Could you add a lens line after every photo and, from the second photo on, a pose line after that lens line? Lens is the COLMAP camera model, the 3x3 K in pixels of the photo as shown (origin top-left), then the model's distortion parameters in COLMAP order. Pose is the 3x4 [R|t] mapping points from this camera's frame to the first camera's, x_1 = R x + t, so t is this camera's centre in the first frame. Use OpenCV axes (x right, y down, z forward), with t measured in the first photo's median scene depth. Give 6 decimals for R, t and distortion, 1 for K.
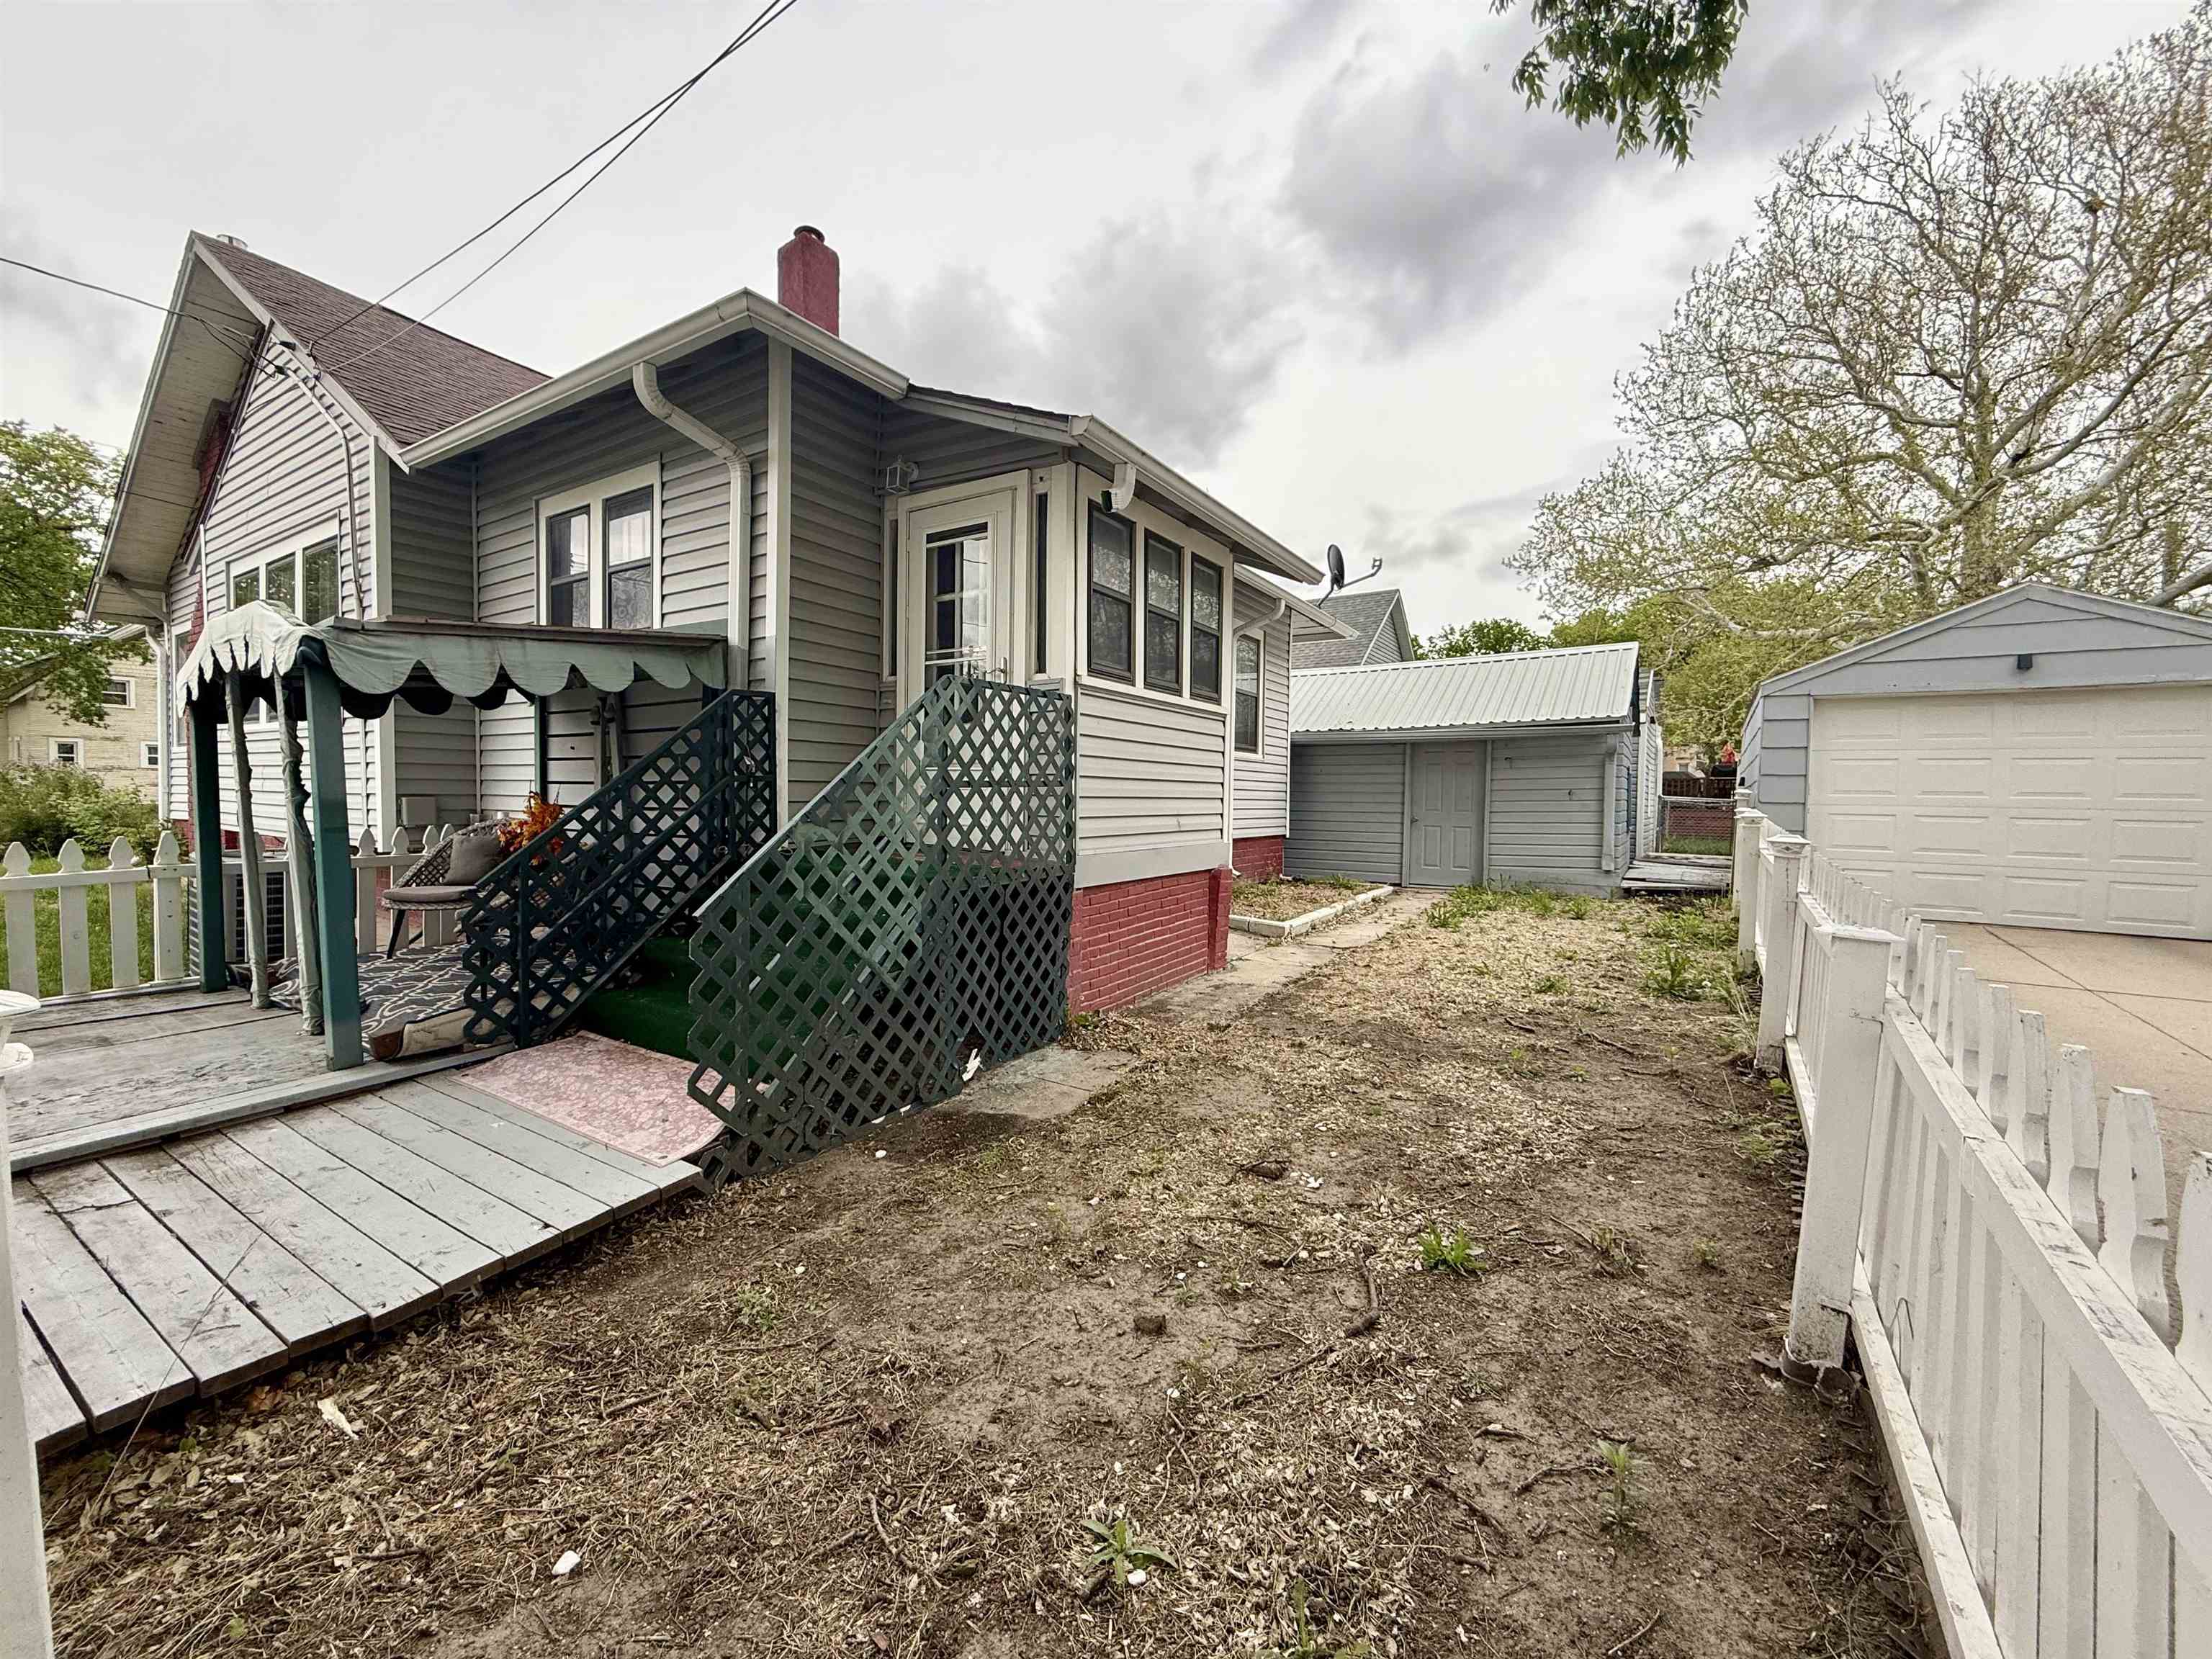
lens RADIAL K [[880.3, 0, 1099.3], [0, 880.3, 825.6], [0, 0, 1]] dist [-0.000301, 0.000311]
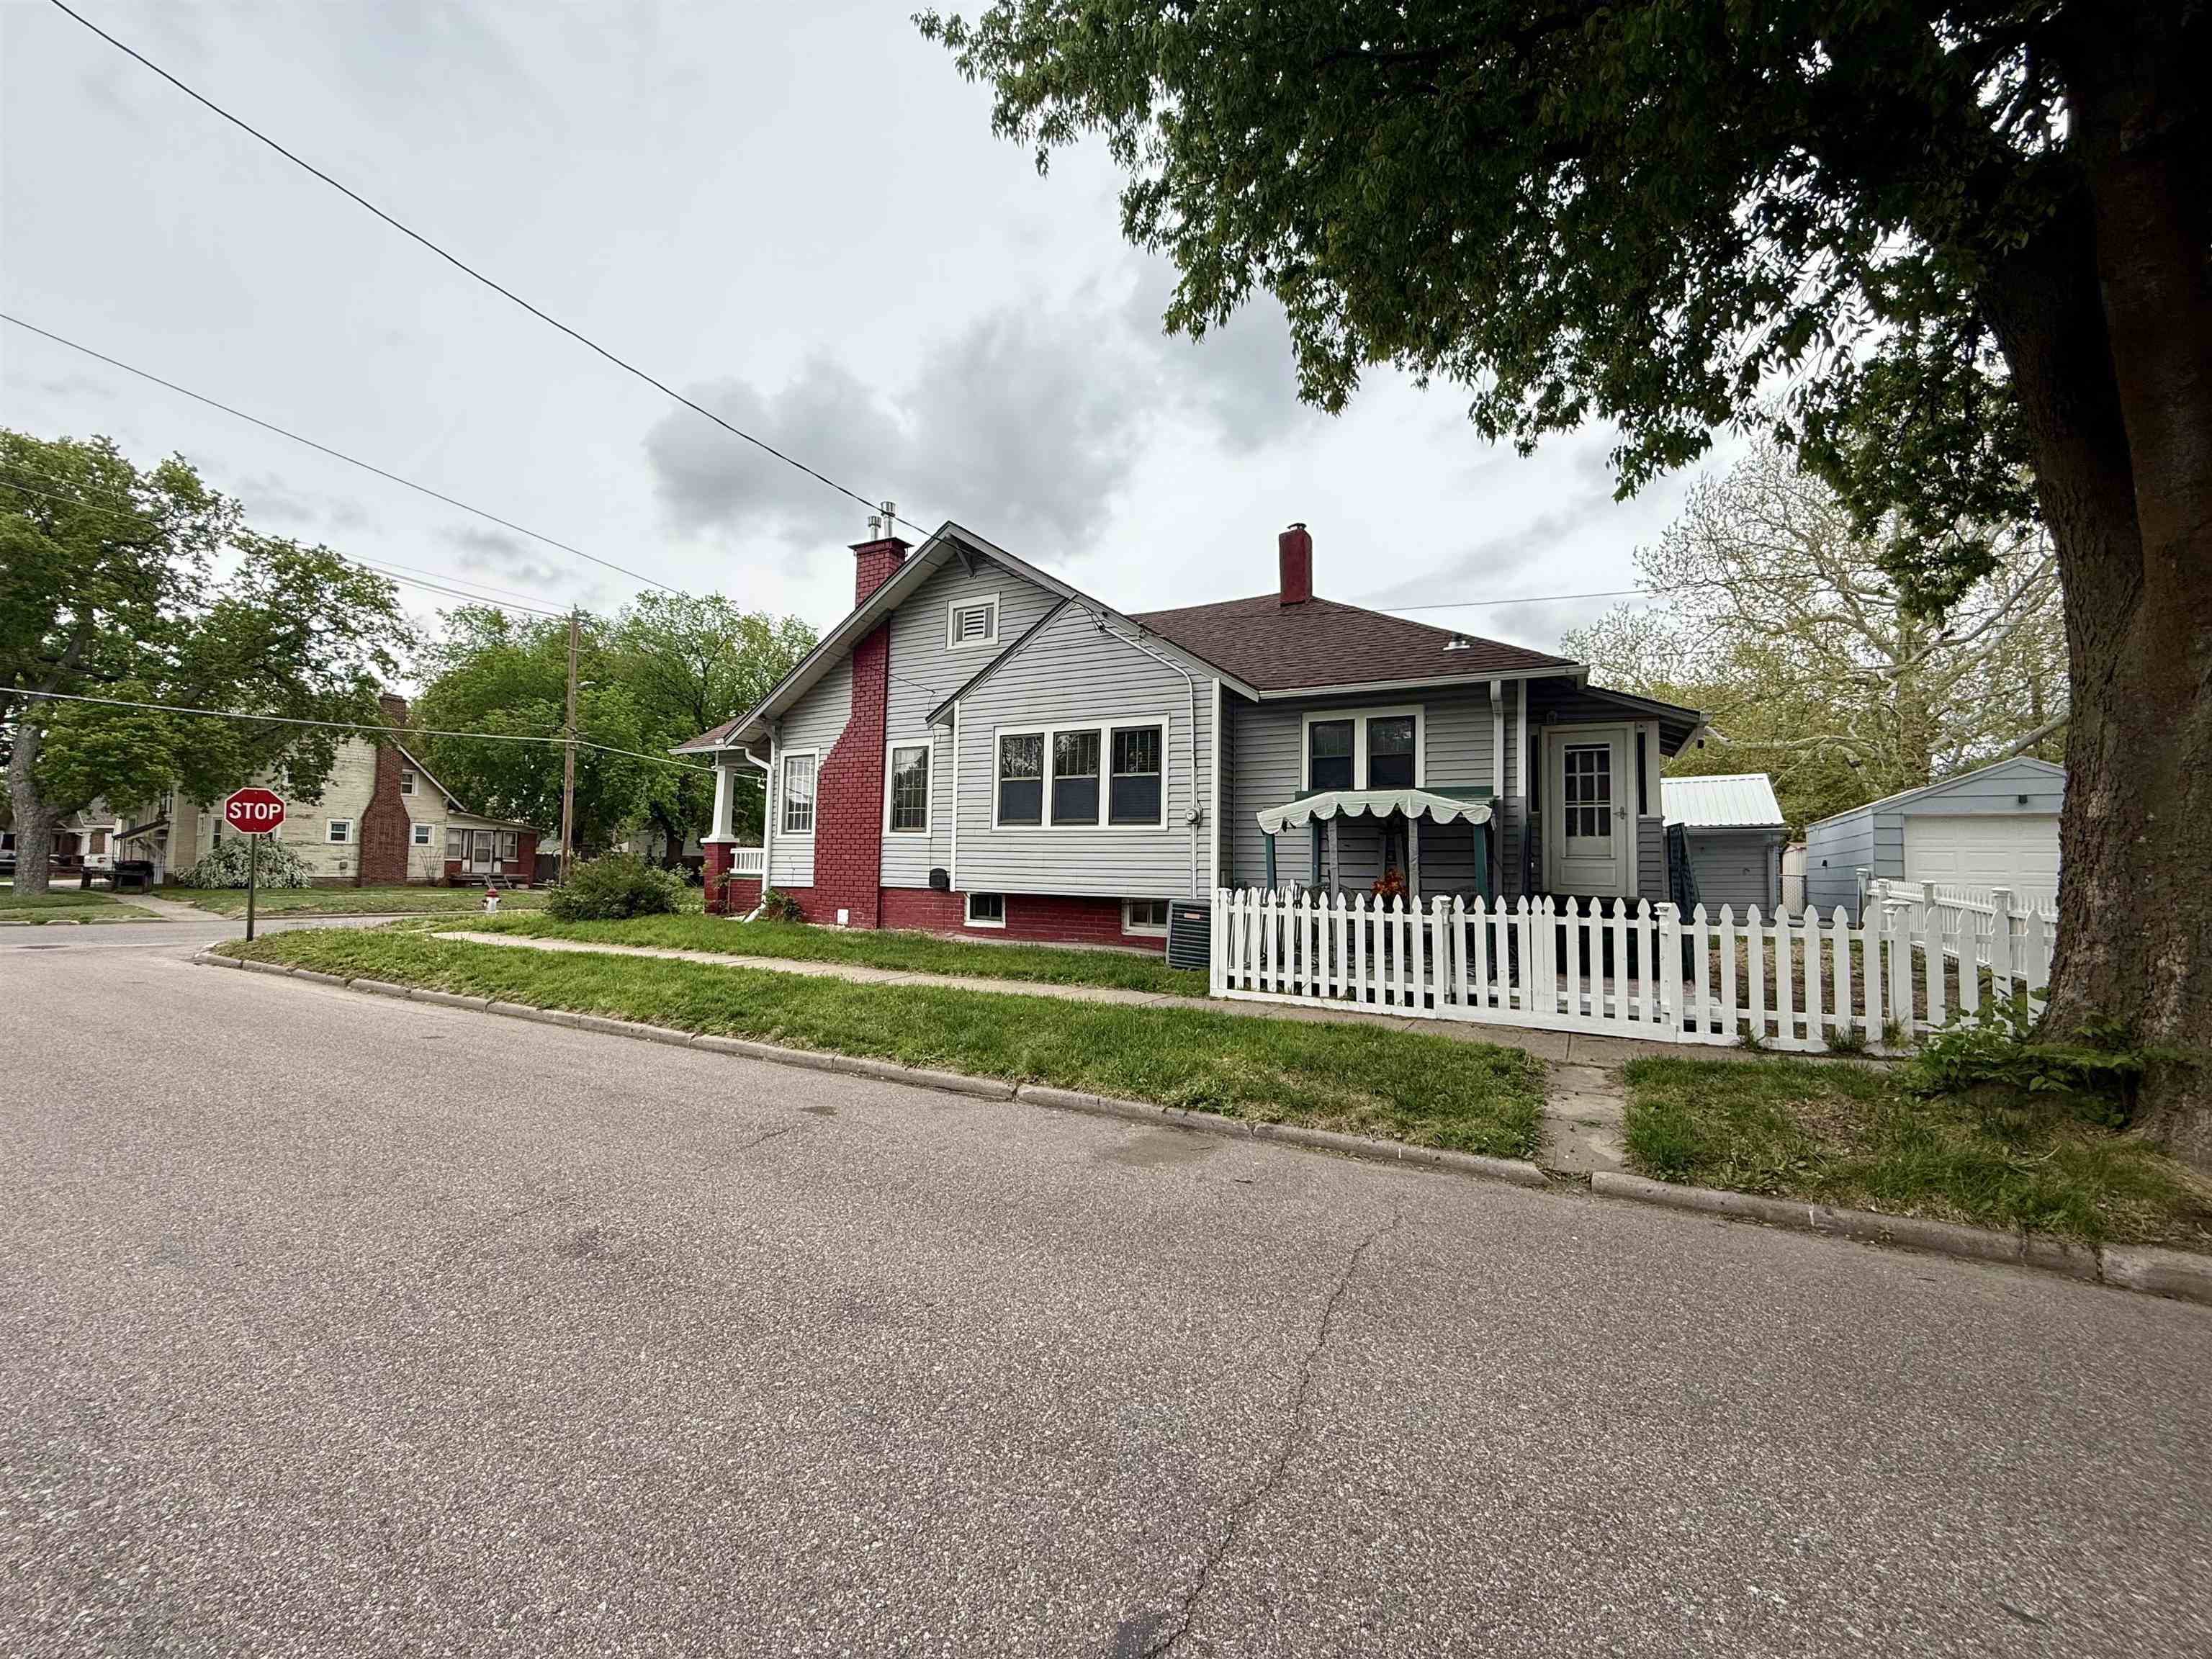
lens RADIAL K [[884.6, 0, 1094.8], [0, 884.6, 823.5], [0, 0, 1]] dist [0.000655, 0.000274]
pose [[0.997095, 0.006735, 0.075869, -1.605174], [-0.000048, 0.996138, -0.087799, 0.040531], [-0.076168, 0.087540, 0.993245, -1.071615]]
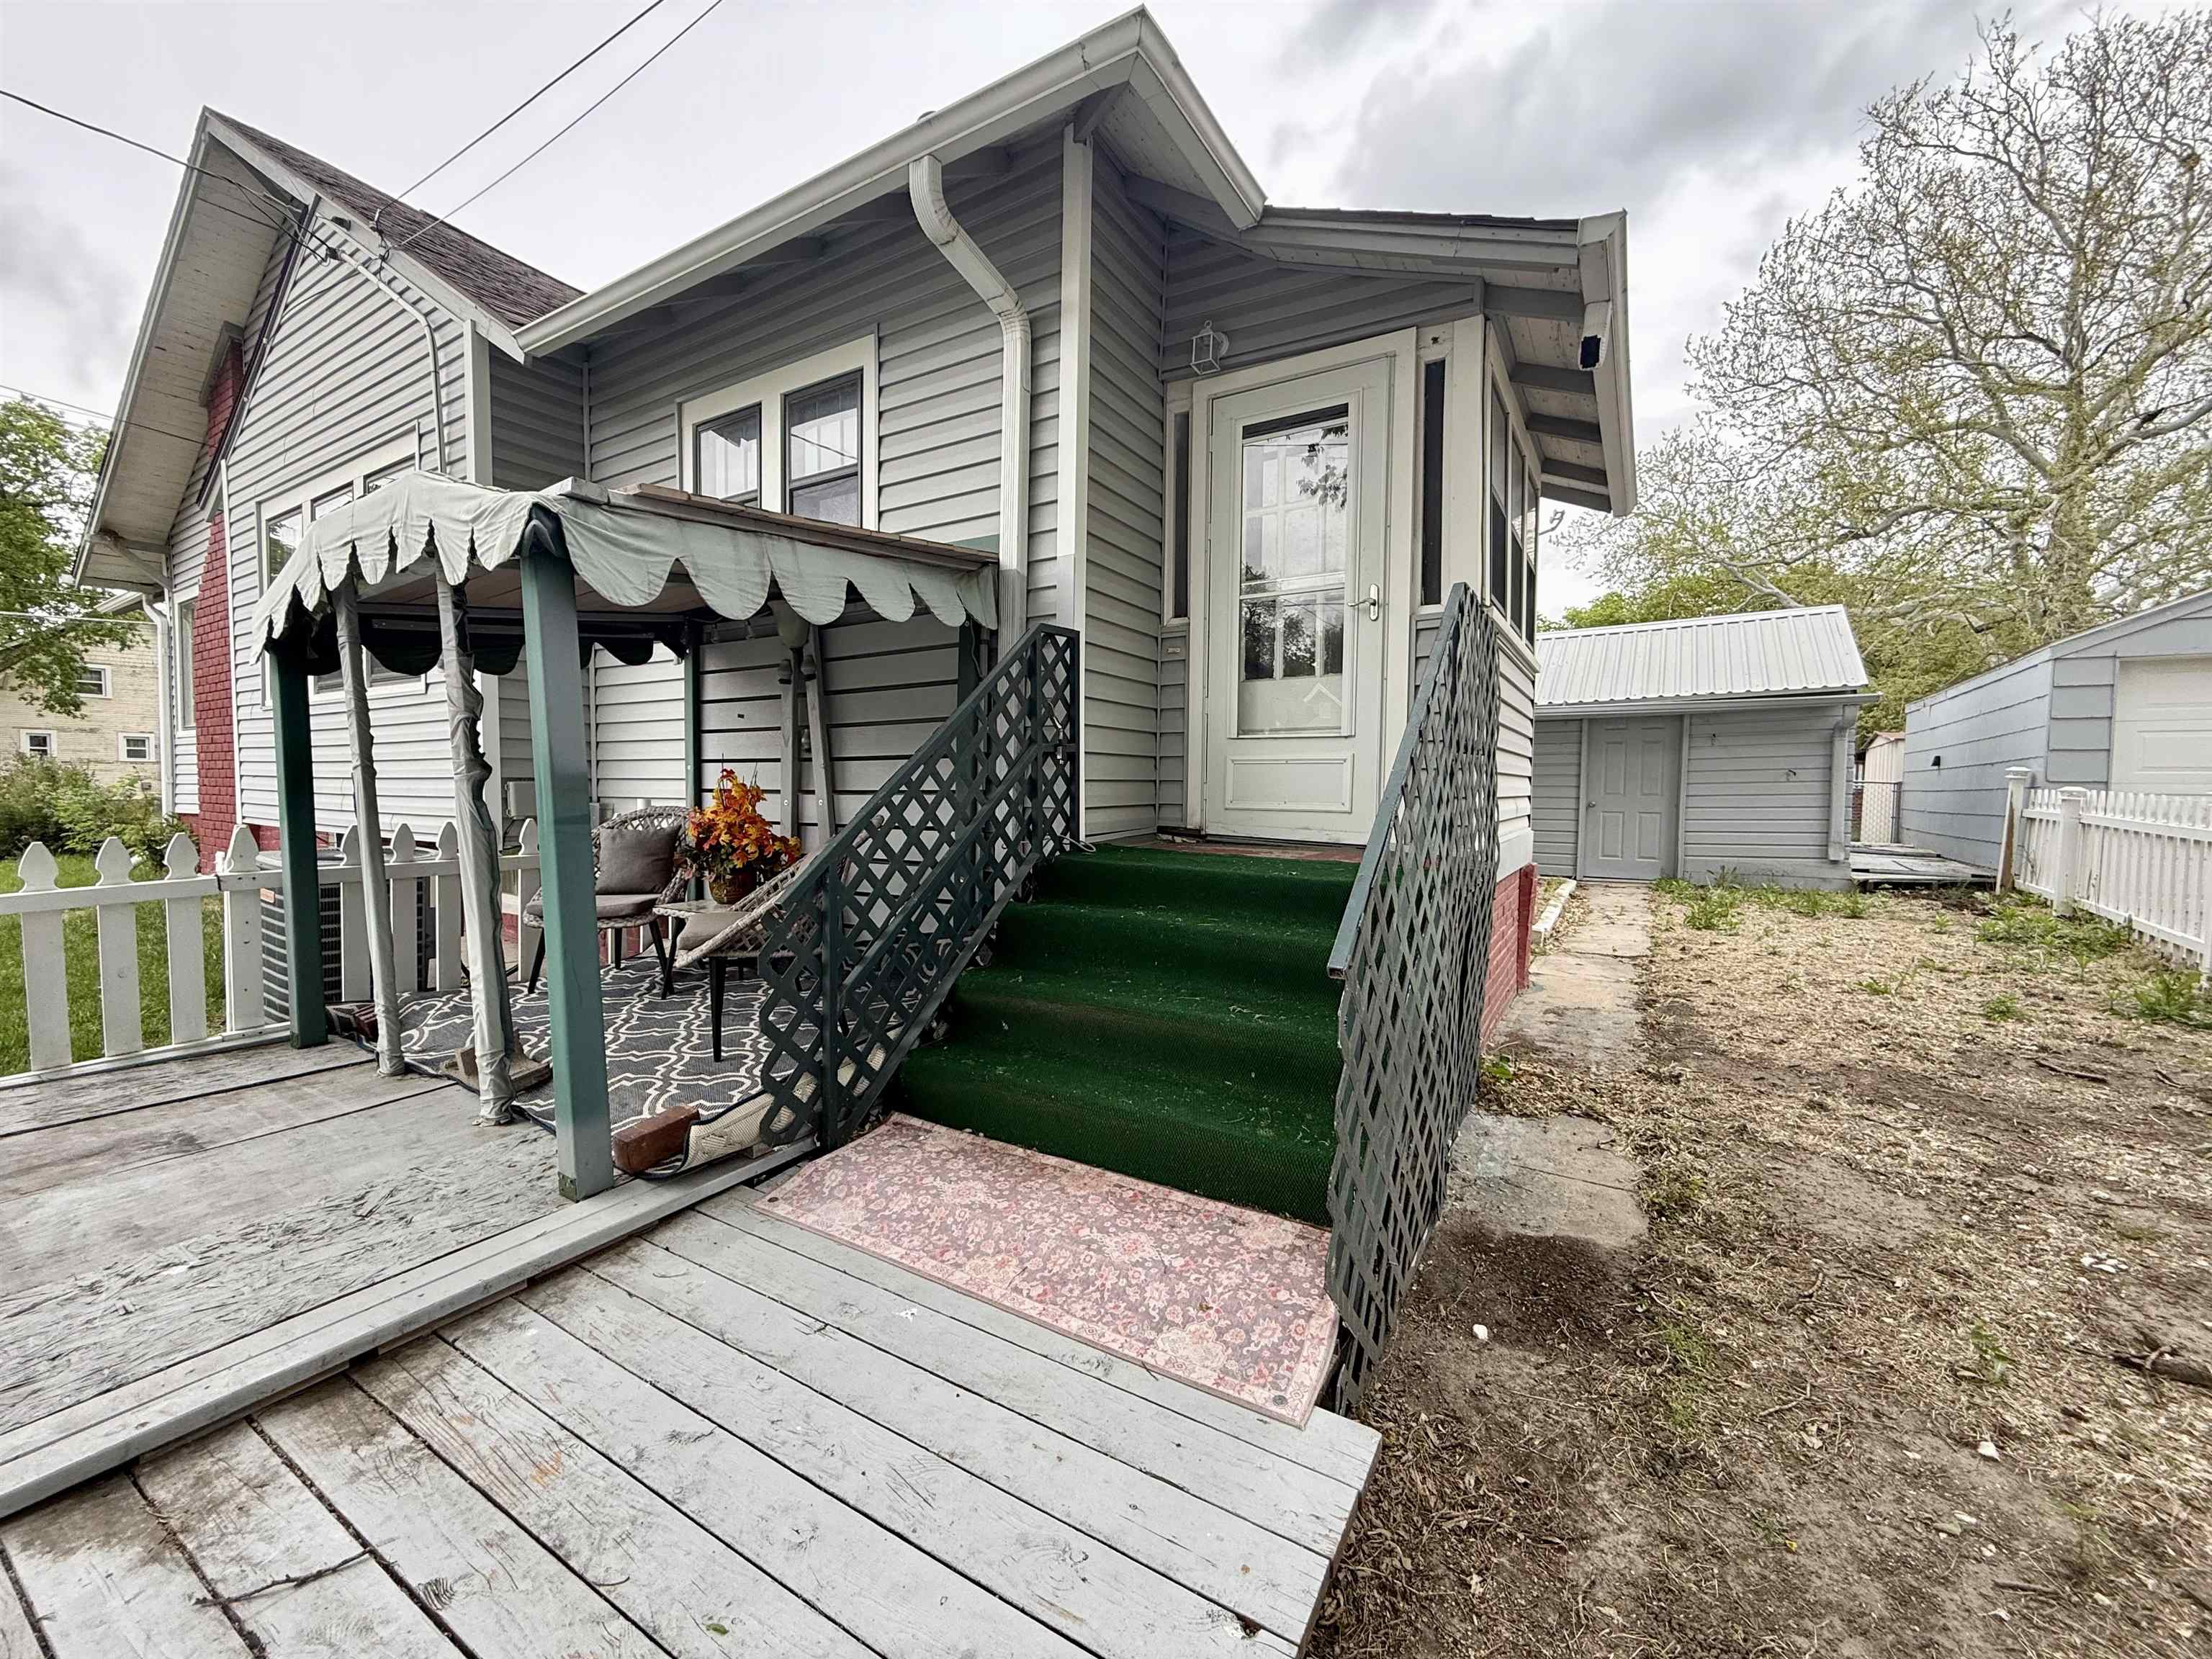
lens RADIAL K [[879.5, 0, 1097.7], [0, 879.5, 825.2], [0, 0, 1]] dist [0.000531, -0.000166]
pose [[0.999861, -0.006643, 0.015299, -0.366970], [0.006490, 0.999929, 0.010030, 0.003582], [-0.015365, -0.009930, 0.999833, 0.266355]]
